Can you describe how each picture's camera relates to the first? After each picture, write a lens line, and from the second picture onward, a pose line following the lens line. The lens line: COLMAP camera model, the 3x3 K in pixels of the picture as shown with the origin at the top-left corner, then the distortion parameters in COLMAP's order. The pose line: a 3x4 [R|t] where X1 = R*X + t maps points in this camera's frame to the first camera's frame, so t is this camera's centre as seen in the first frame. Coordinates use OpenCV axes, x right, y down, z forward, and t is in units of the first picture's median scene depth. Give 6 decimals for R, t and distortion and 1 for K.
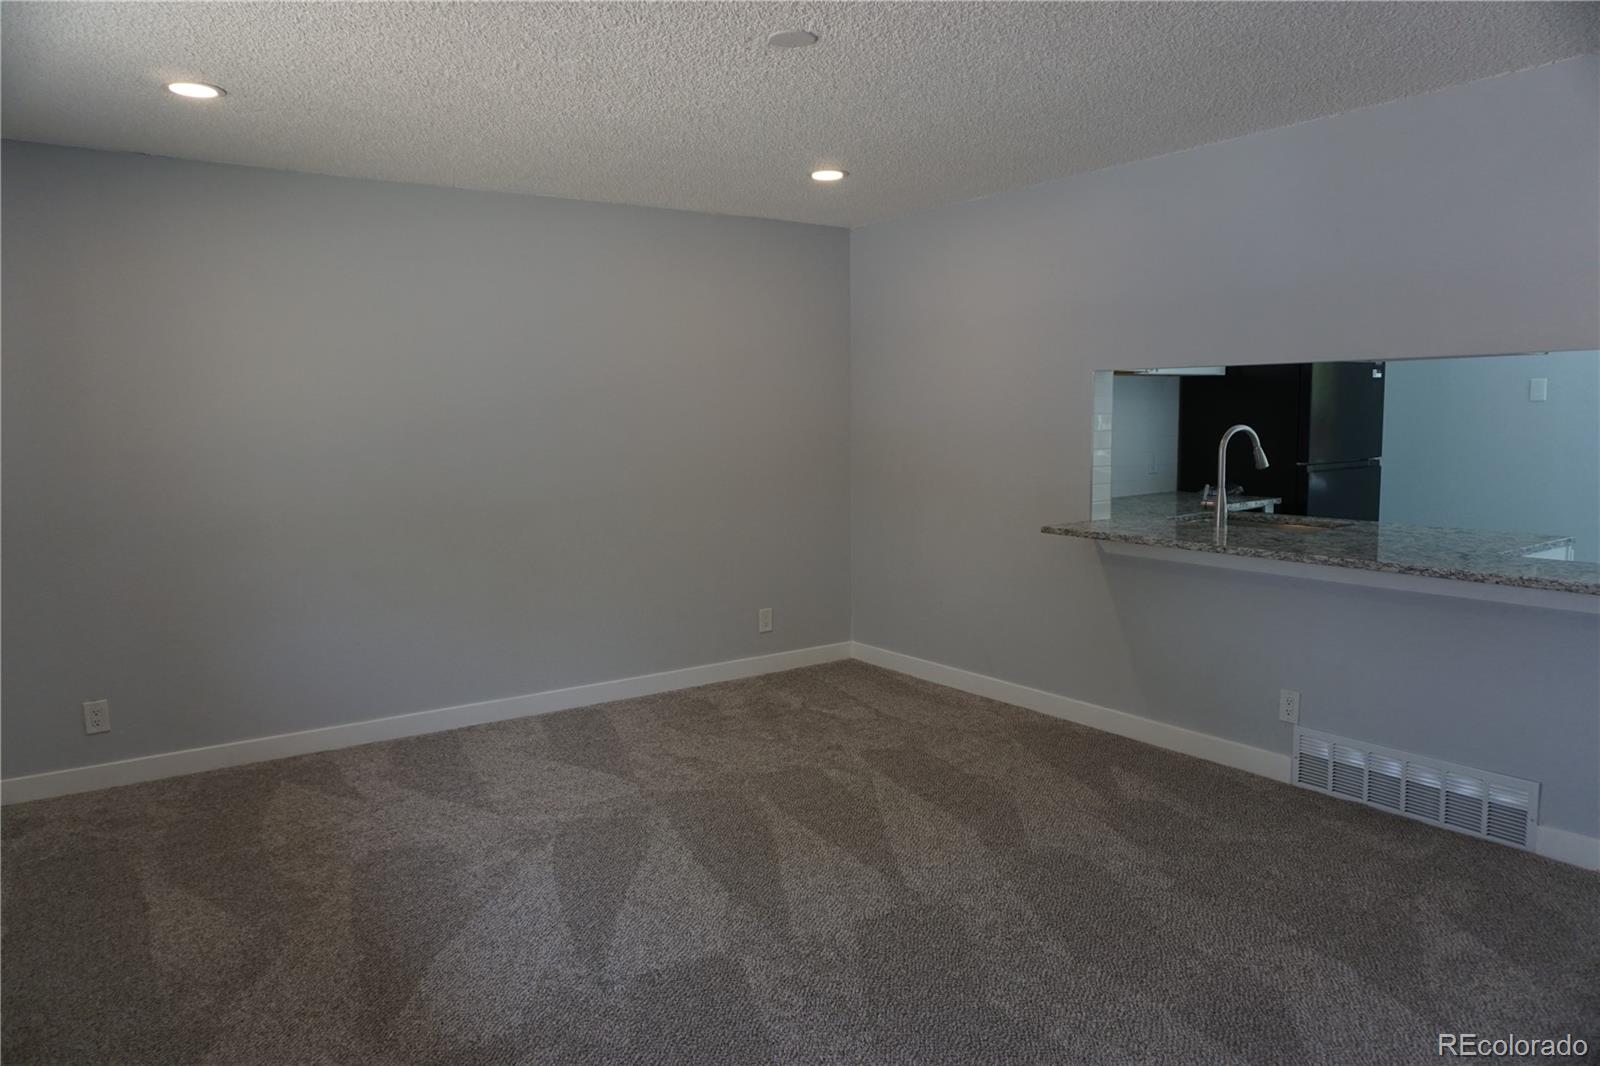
lens RADIAL K [[1080.8, 0, 791.8], [0, 1080.8, 530.9], [0, 0, 1]] dist [-0.056303, 0.003841]
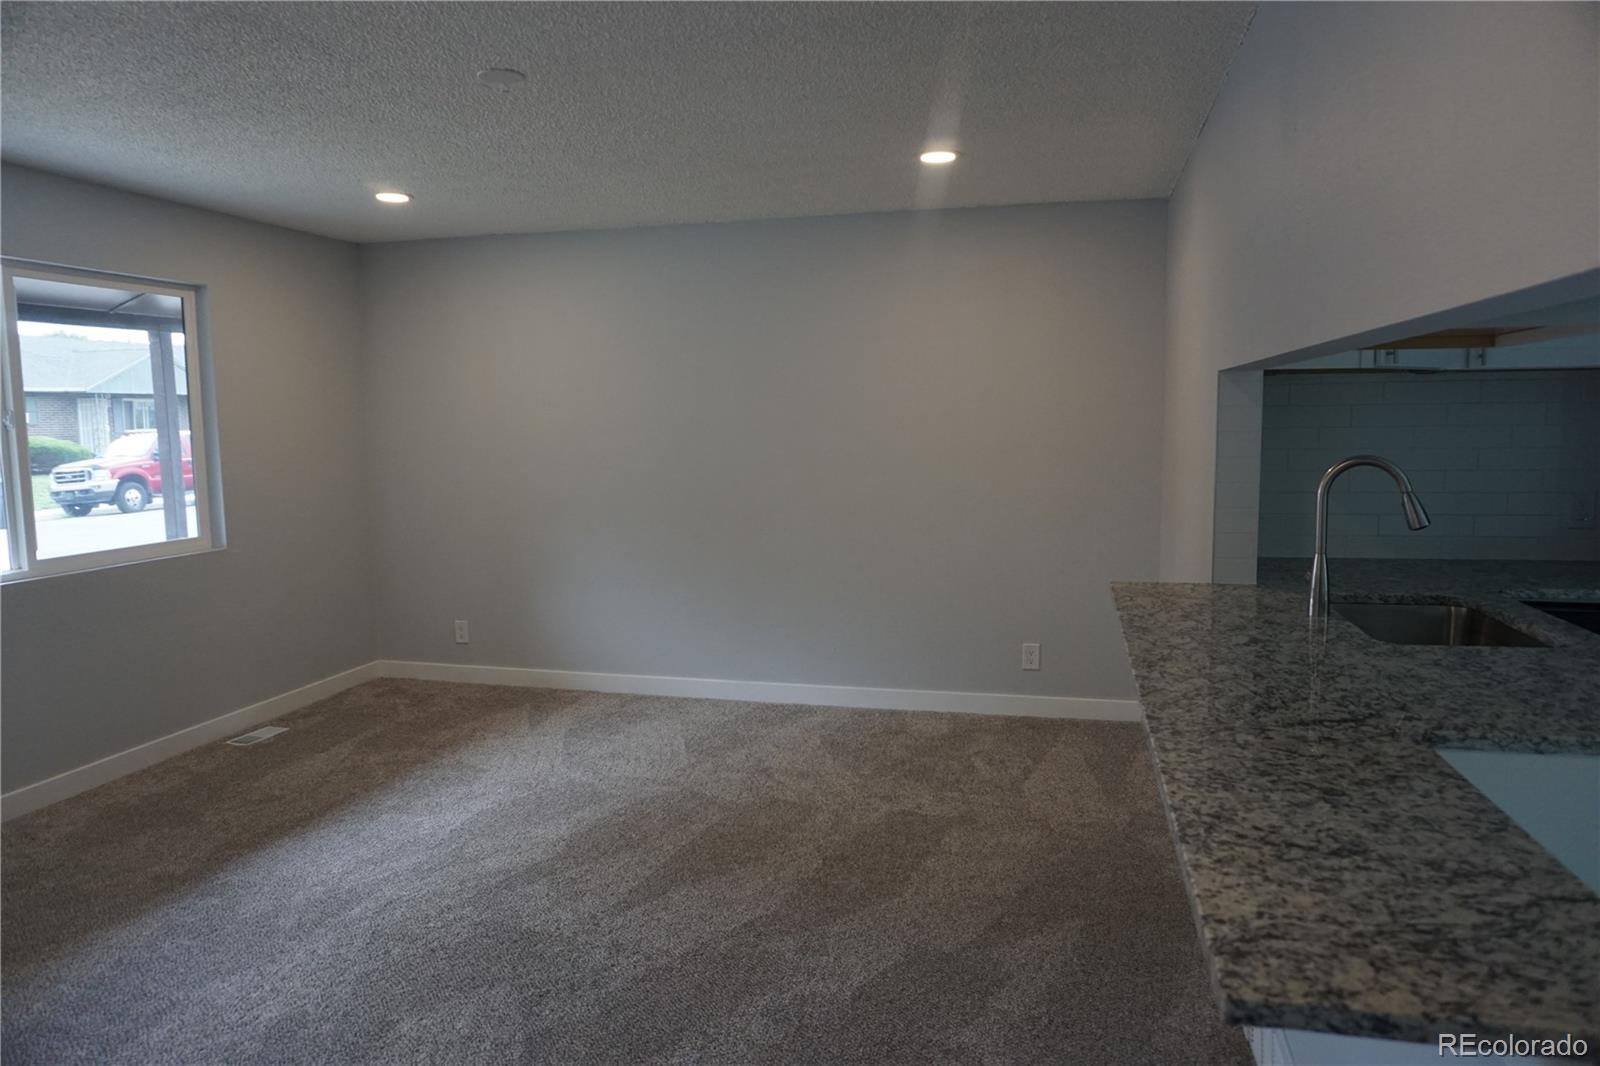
lens RADIAL K [[1080.8, 0, 791.8], [0, 1080.8, 530.9], [0, 0, 1]] dist [-0.056303, 0.003841]
pose [[0.649087, 0.084844, -0.755968, 0.714468], [-0.084227, 0.995666, 0.039428, -0.054718], [0.756037, 0.038081, 0.653420, 0.377223]]
